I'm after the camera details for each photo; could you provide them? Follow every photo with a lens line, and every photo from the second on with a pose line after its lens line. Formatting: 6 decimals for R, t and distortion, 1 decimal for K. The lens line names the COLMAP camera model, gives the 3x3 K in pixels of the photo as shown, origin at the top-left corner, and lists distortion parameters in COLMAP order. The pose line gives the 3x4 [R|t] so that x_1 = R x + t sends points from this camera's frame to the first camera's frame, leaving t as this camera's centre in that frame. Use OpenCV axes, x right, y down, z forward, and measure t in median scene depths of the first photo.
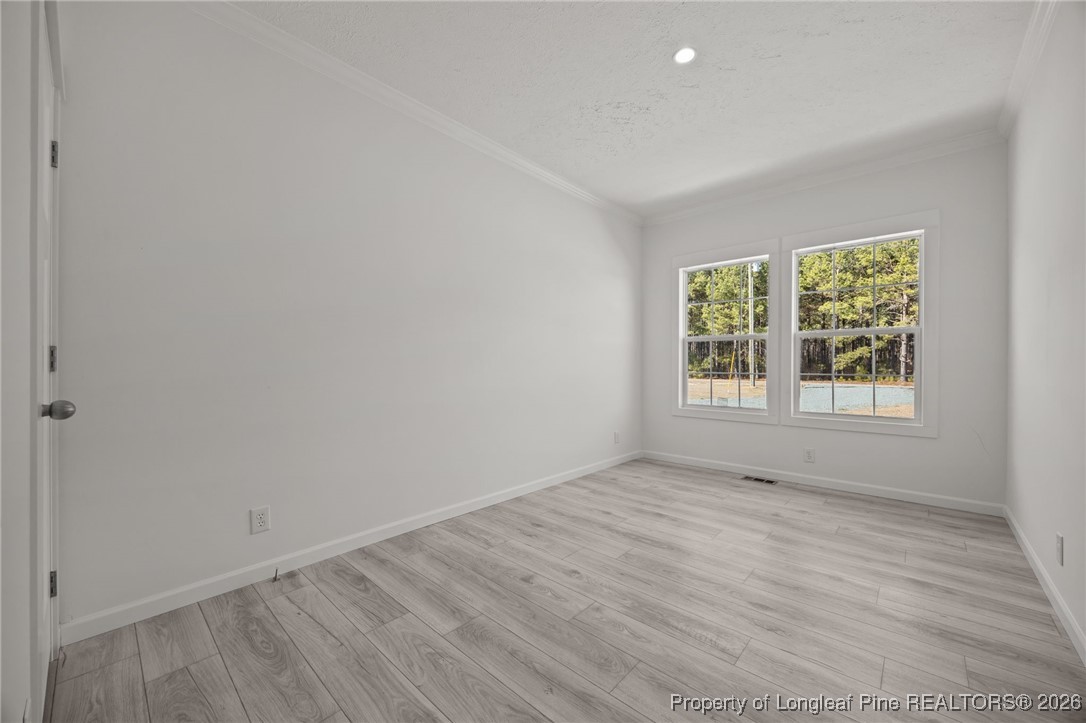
lens RADIAL K [[410.9, 0, 545.1], [0, 410.9, 340.1], [0, 0, 1]] dist [-0.000197, -0.000698]
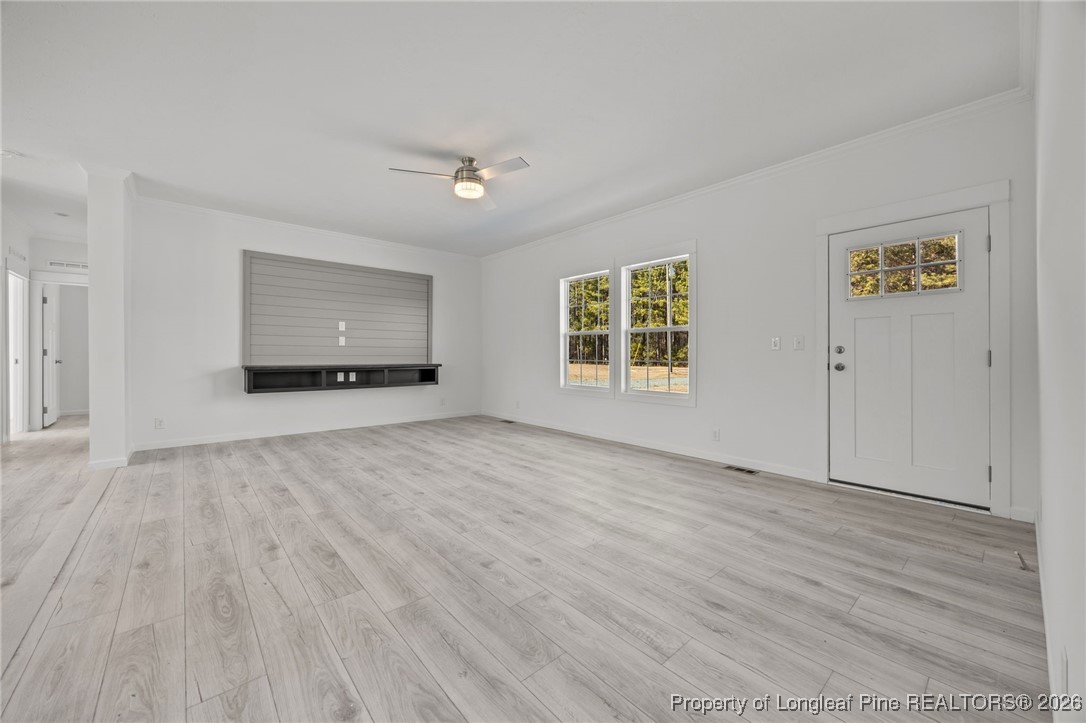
lens RADIAL K [[410.9, 0, 543.0], [0, 410.9, 345.1], [0, 0, 1]] dist [-0.000197, -0.000698]
pose [[0.993820, -0.001515, -0.110990, 0.226004], [0.005852, 0.999231, 0.038760, 0.003797], [0.110846, -0.039170, 0.993065, 0.033628]]
